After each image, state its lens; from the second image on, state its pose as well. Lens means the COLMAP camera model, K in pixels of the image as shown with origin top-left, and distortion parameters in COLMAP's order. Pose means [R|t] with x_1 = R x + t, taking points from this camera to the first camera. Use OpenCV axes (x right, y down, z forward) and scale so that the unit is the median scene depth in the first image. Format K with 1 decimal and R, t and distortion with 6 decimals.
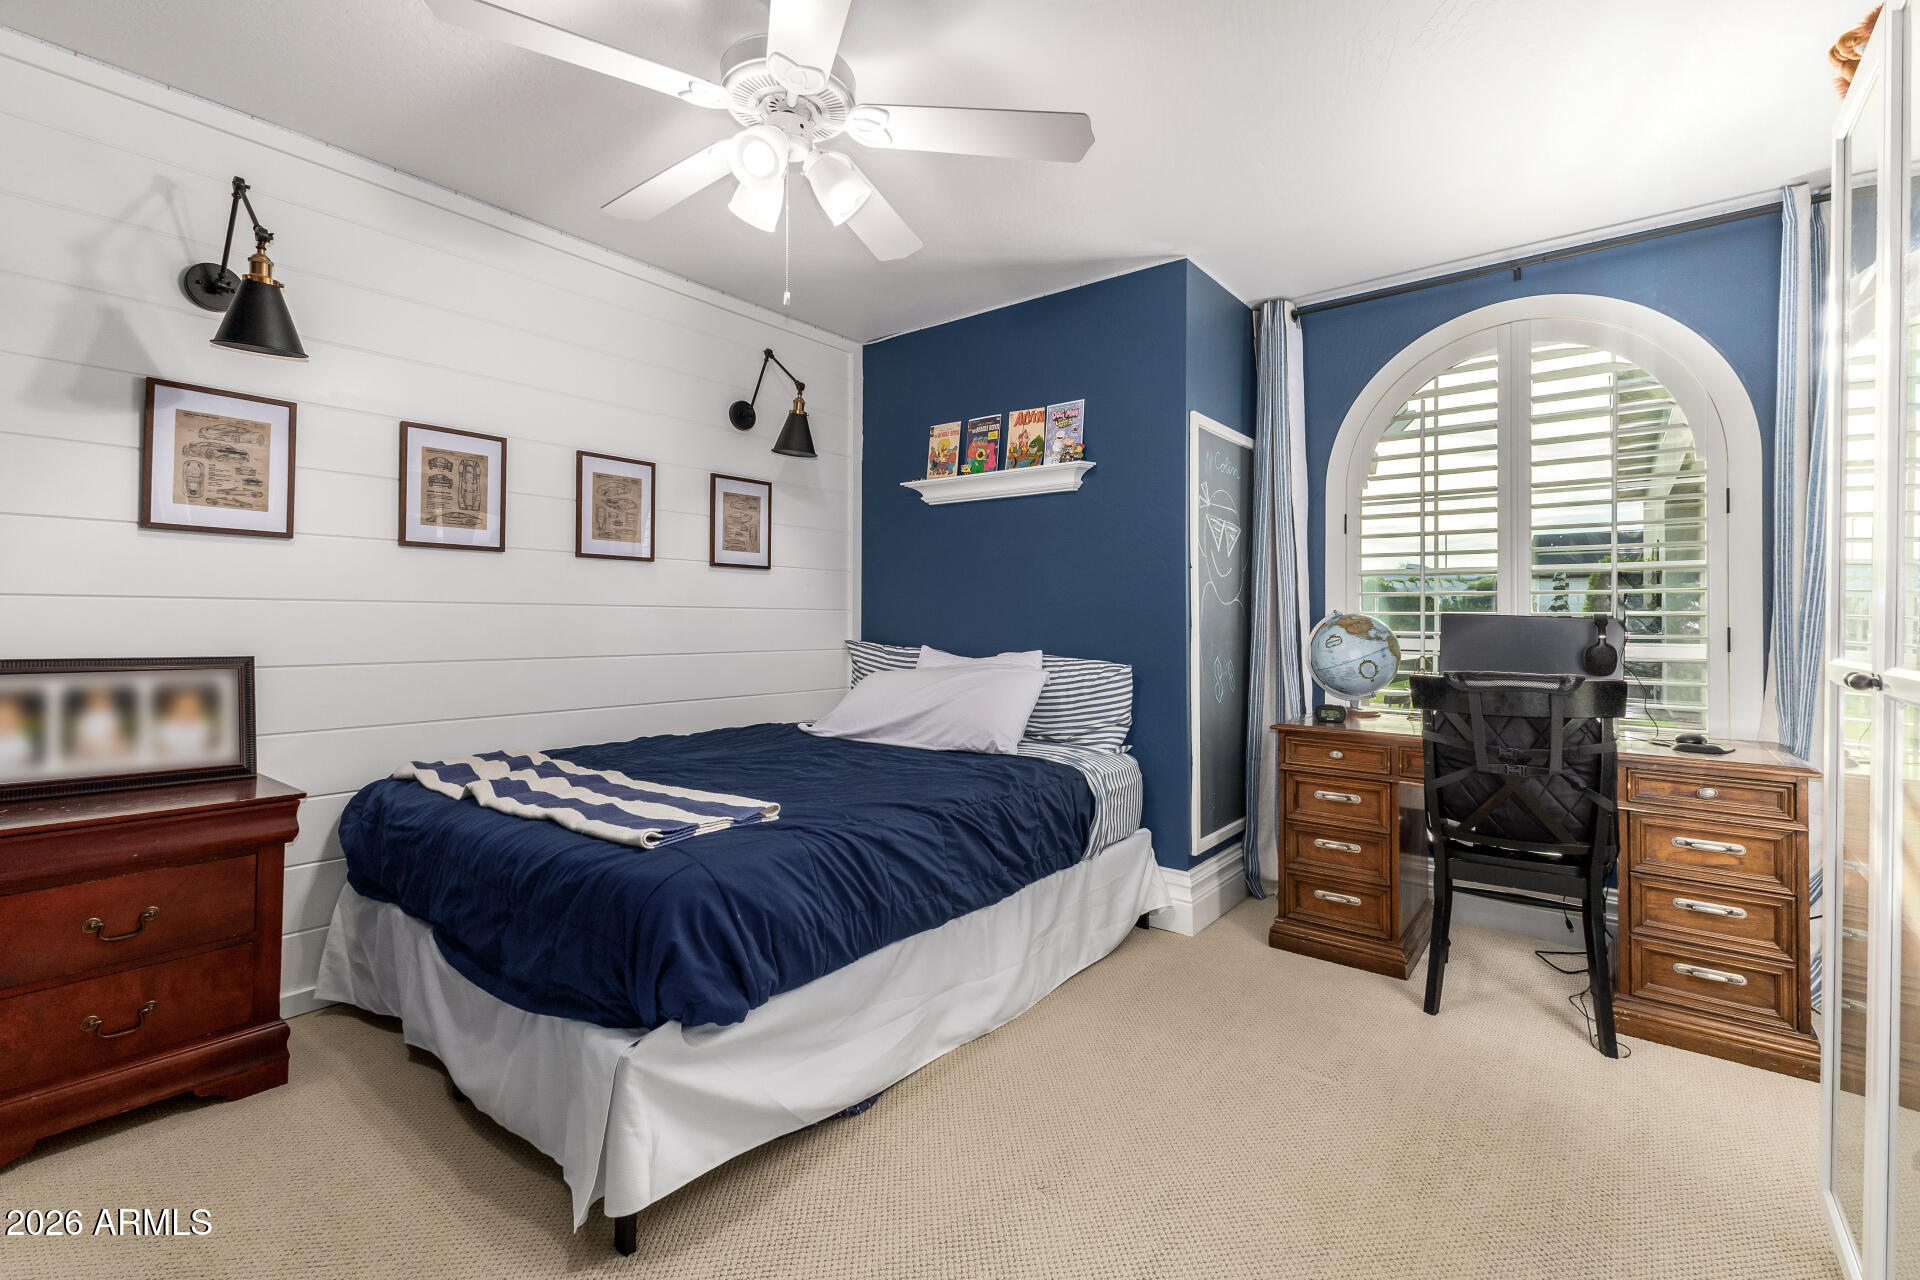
lens RADIAL K [[835.1, 0, 964.2], [0, 835.1, 622.6], [0, 0, 1]] dist [0.009012, -0.002236]
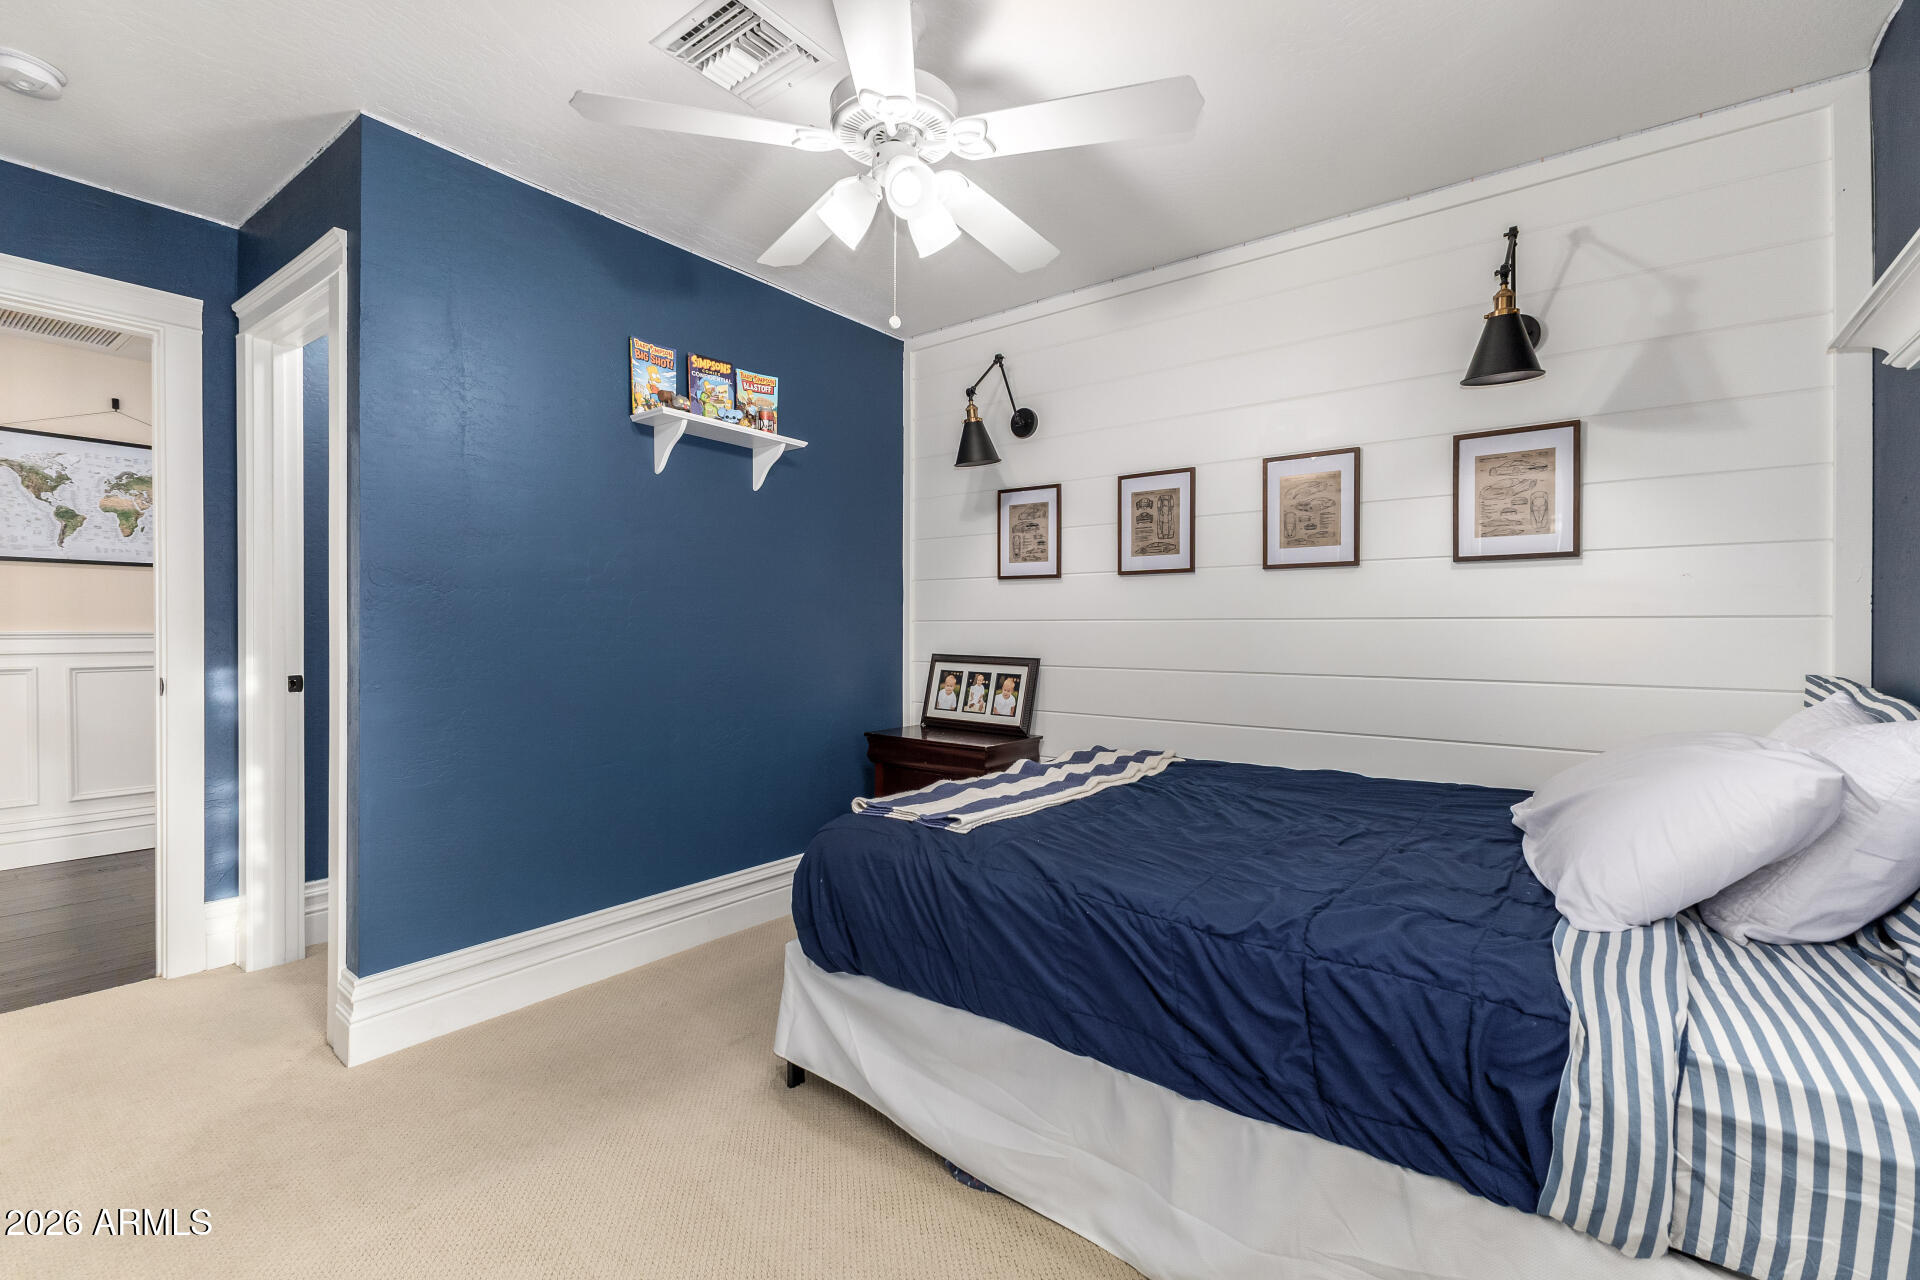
lens RADIAL K [[835.1, 0, 965.1], [0, 835.1, 640.8], [0, 0, 1]] dist [0.009012, -0.002236]
pose [[0.010218, 0.005371, -0.999933, 0.588198], [-0.007114, 0.999961, 0.005298, 0.001833], [0.999922, 0.007060, 0.010255, 0.757975]]
